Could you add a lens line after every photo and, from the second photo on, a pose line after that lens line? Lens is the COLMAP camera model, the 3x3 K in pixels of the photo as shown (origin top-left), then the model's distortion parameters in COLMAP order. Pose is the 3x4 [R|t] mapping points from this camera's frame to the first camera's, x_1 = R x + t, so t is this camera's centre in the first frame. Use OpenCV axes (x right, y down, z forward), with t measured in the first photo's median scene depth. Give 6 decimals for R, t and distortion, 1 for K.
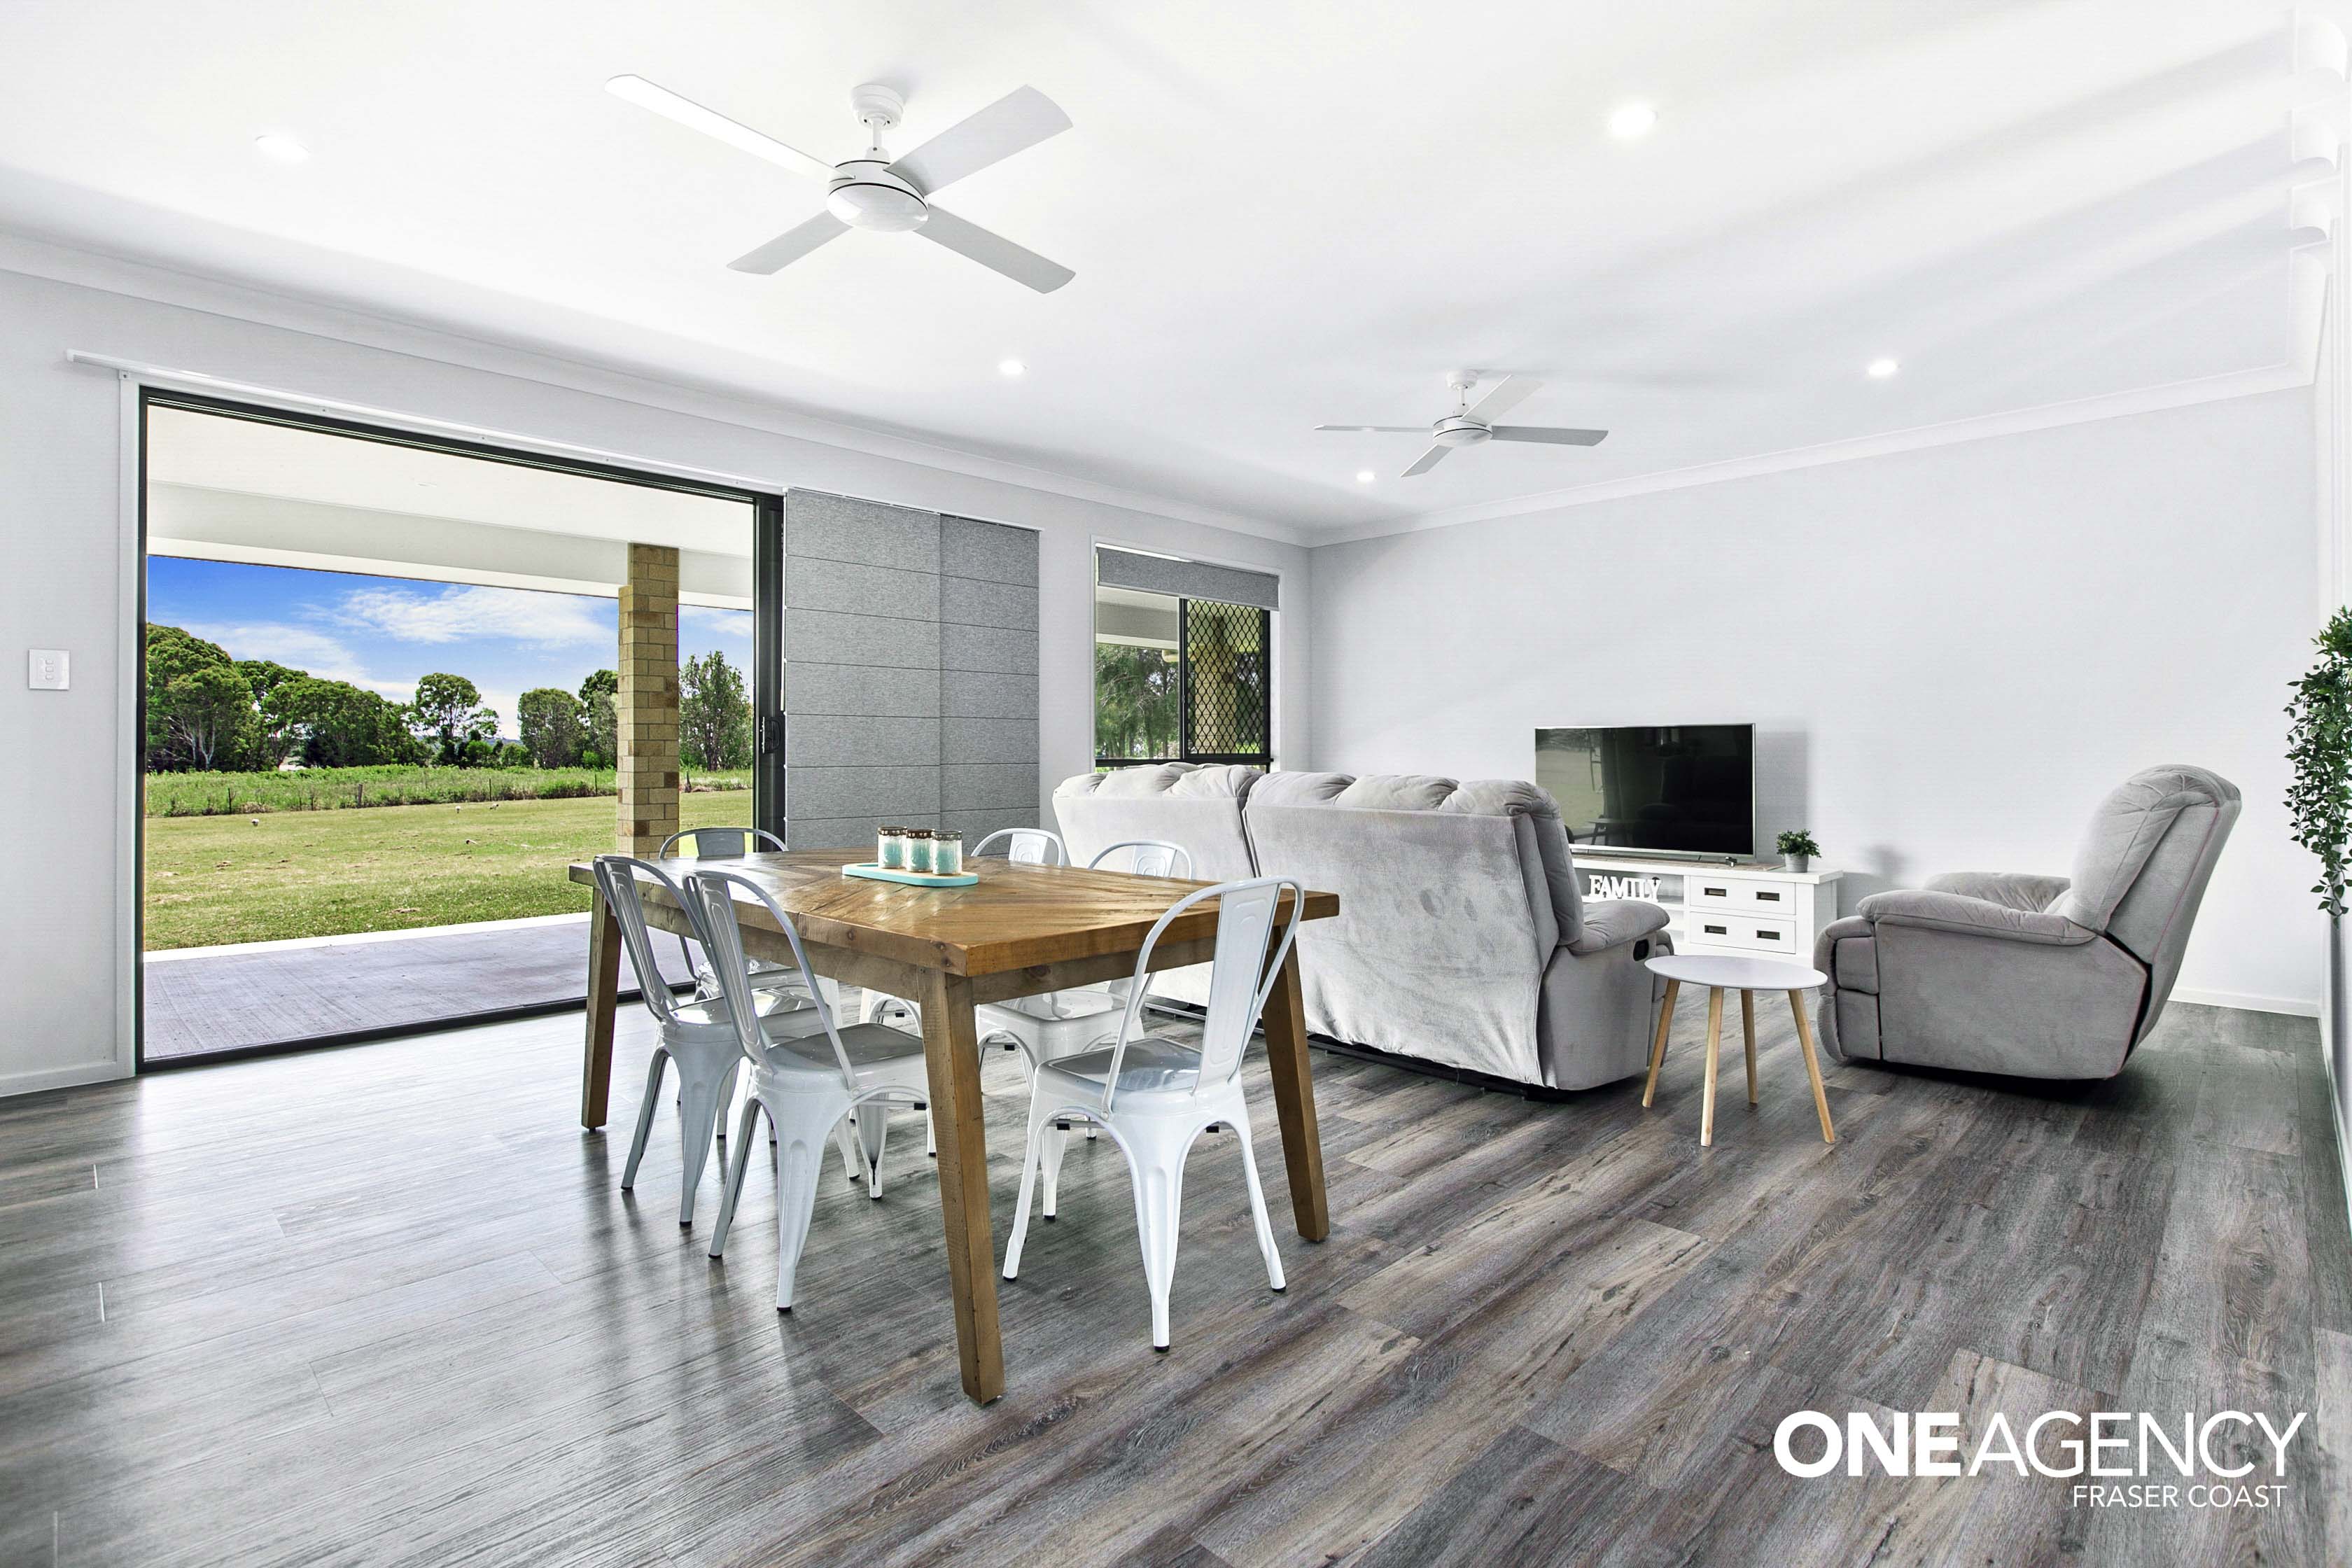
lens RADIAL K [[1117.7, 0, 1174.6], [0, 1117.7, 764.2], [0, 0, 1]] dist [0.006309, 0.000392]
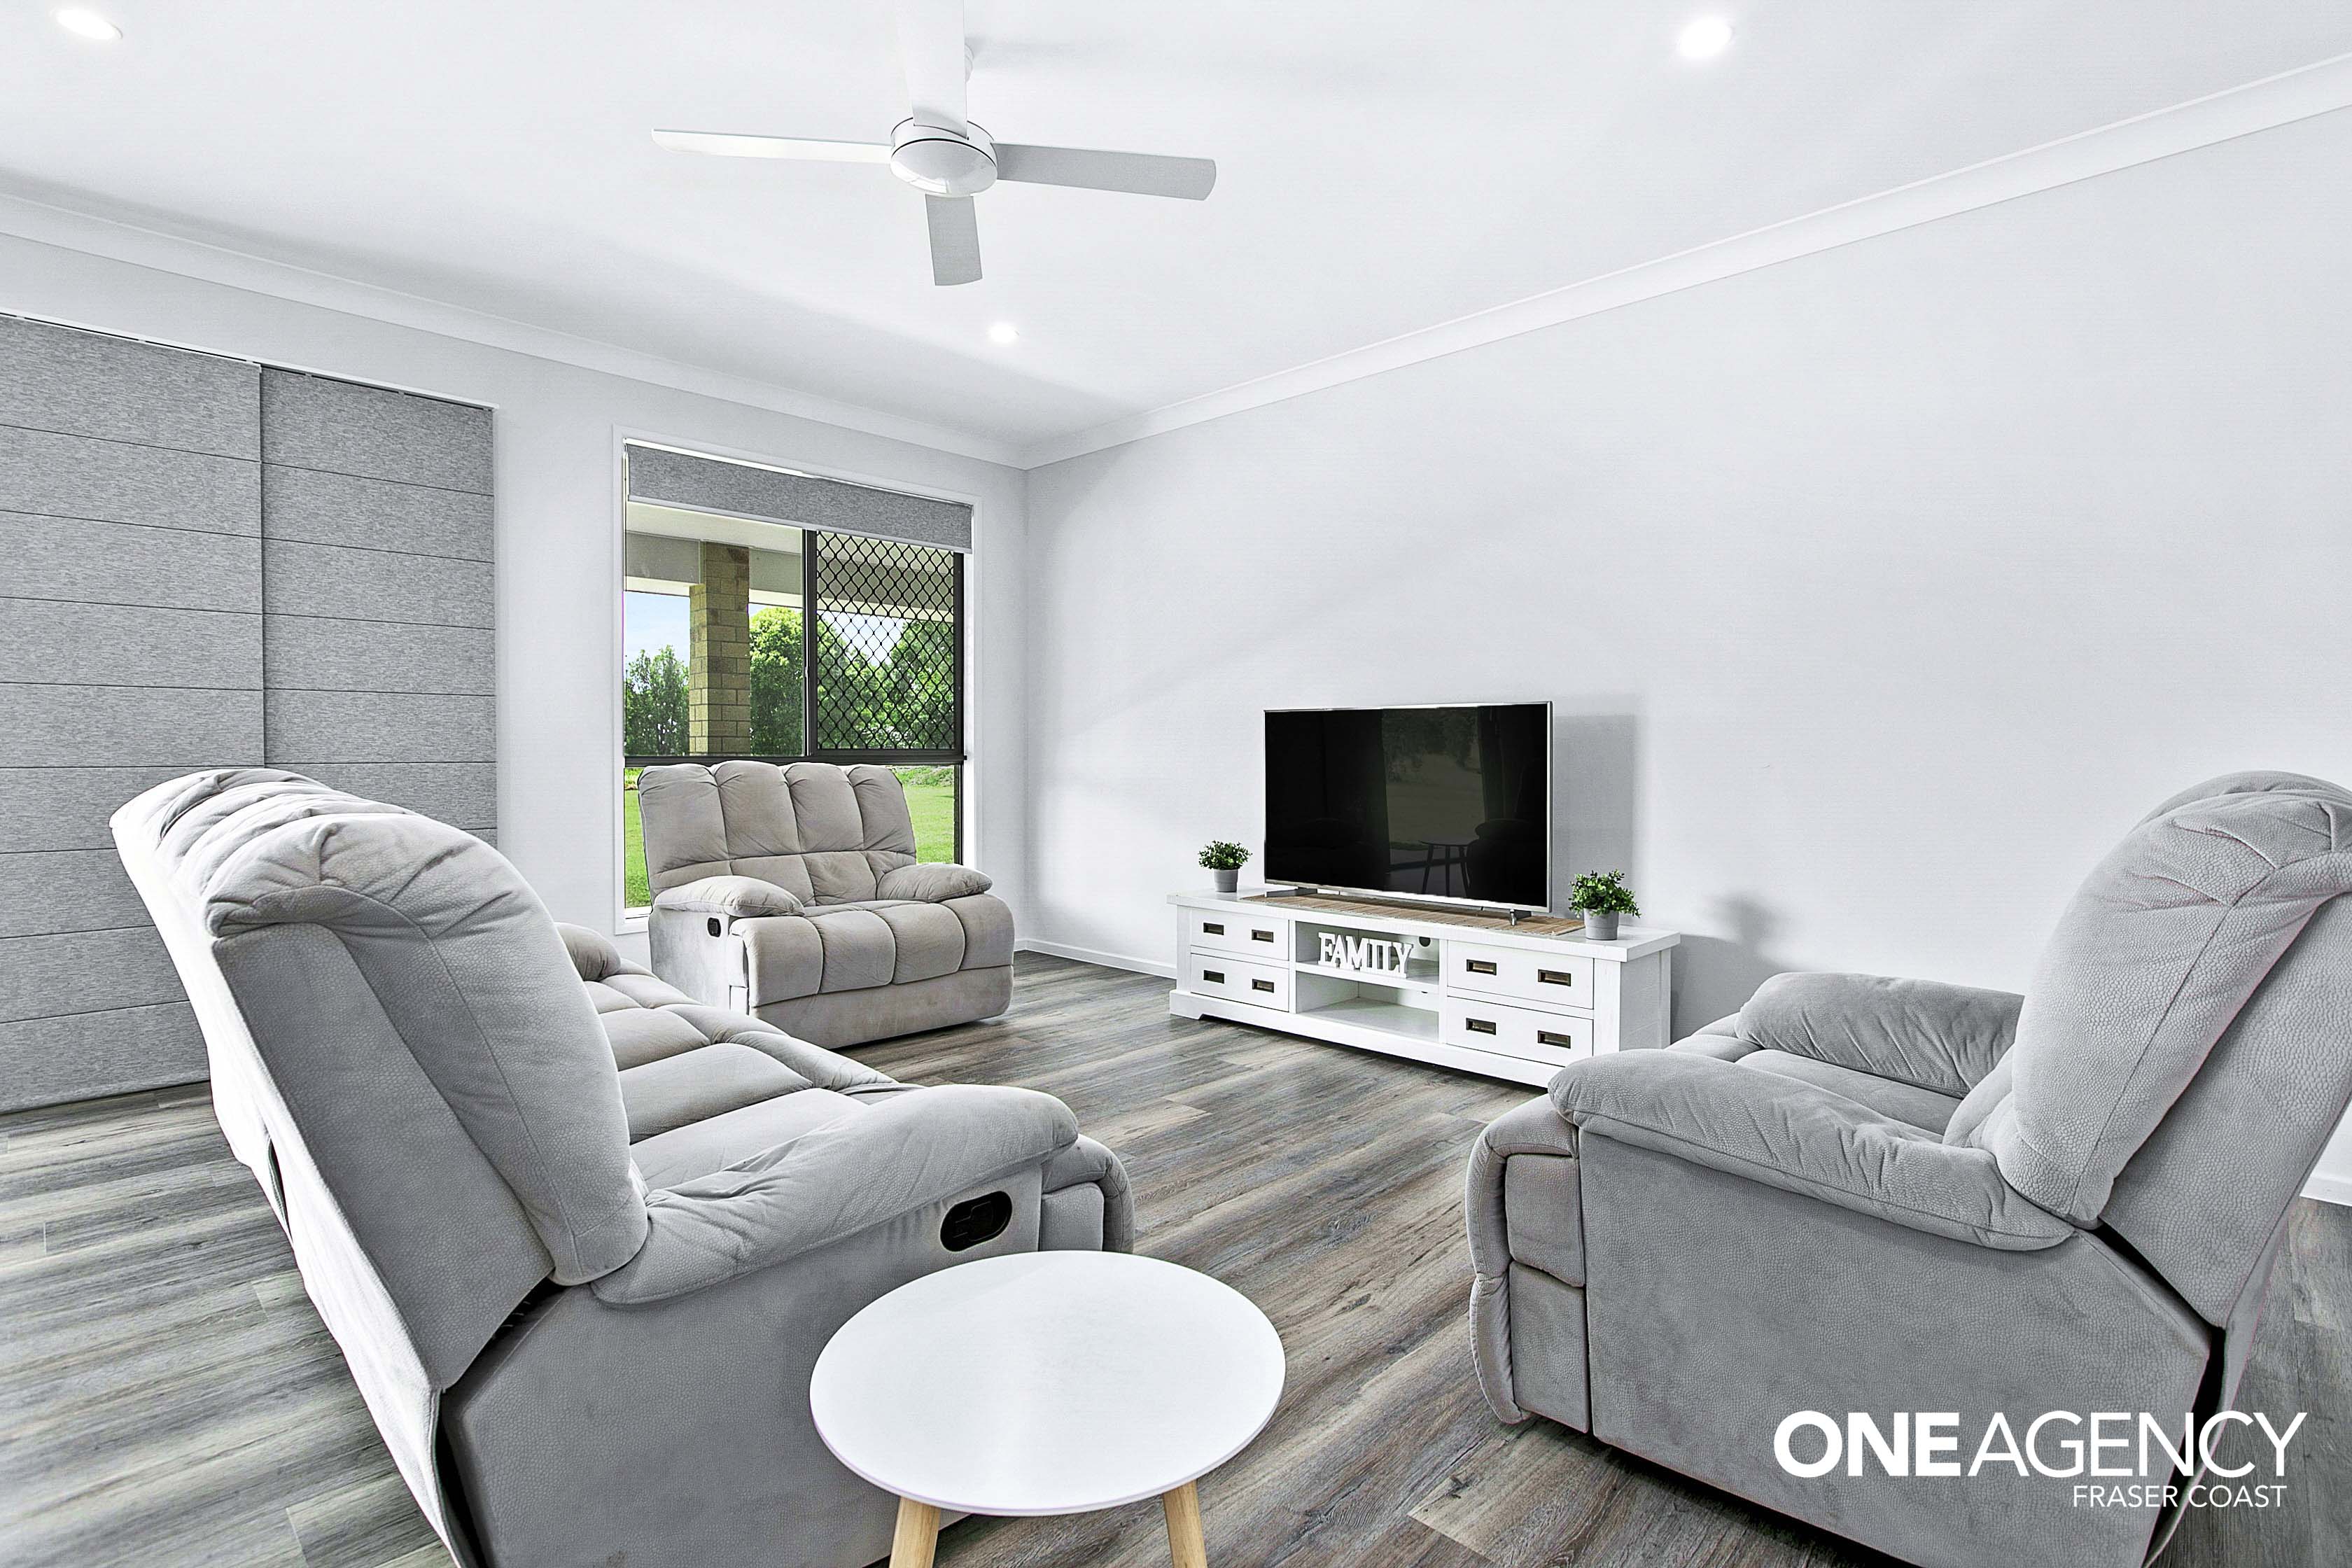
lens RADIAL K [[1117.7, 0, 1170.5], [0, 1117.7, 788.7], [0, 0, 1]] dist [0.006309, 0.000392]
pose [[0.999985, 0.001293, 0.005369, 0.444037], [-0.001418, 0.999727, 0.023310, -0.002362], [-0.005337, -0.023317, 0.999714, 0.541010]]
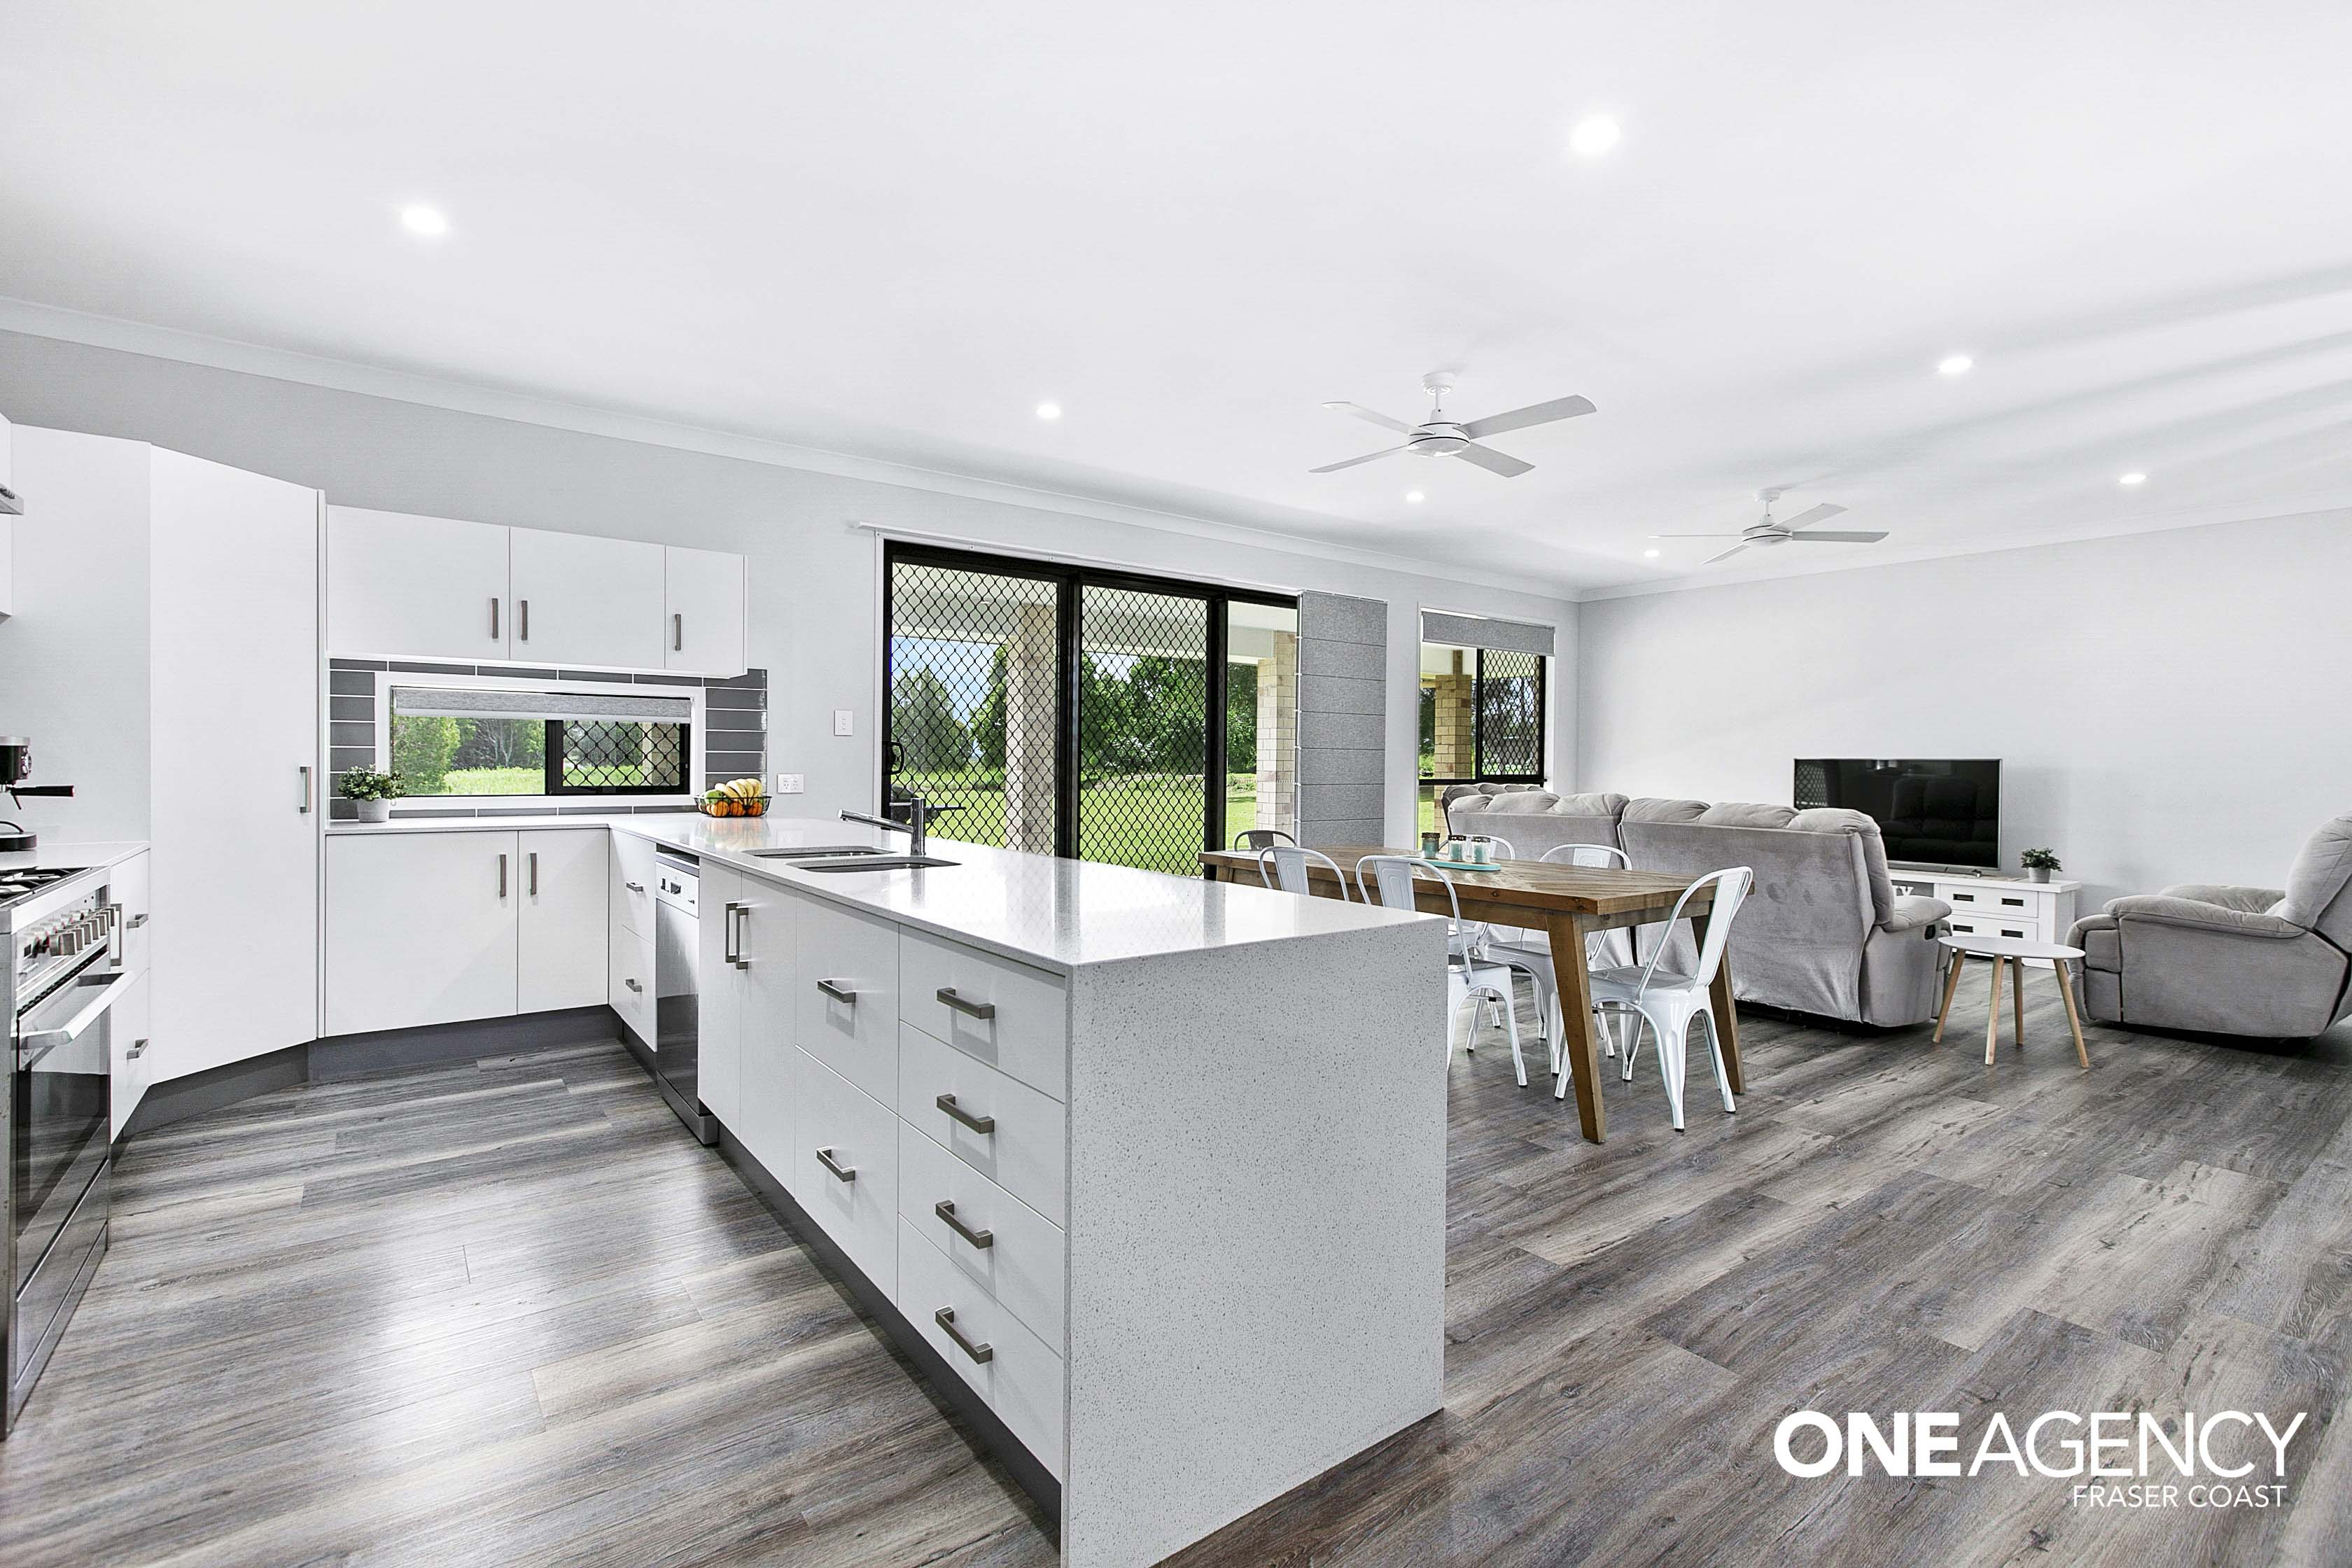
lens RADIAL K [[1071.1, 0, 1173.3], [0, 1071.1, 789.2], [0, 0, 1]] dist [0.011100, -0.001284]
pose [[0.989578, 0.014618, -0.143254, -0.296603], [-0.012065, 0.999753, 0.018676, -0.022662], [0.143491, -0.016753, 0.989510, -0.415453]]
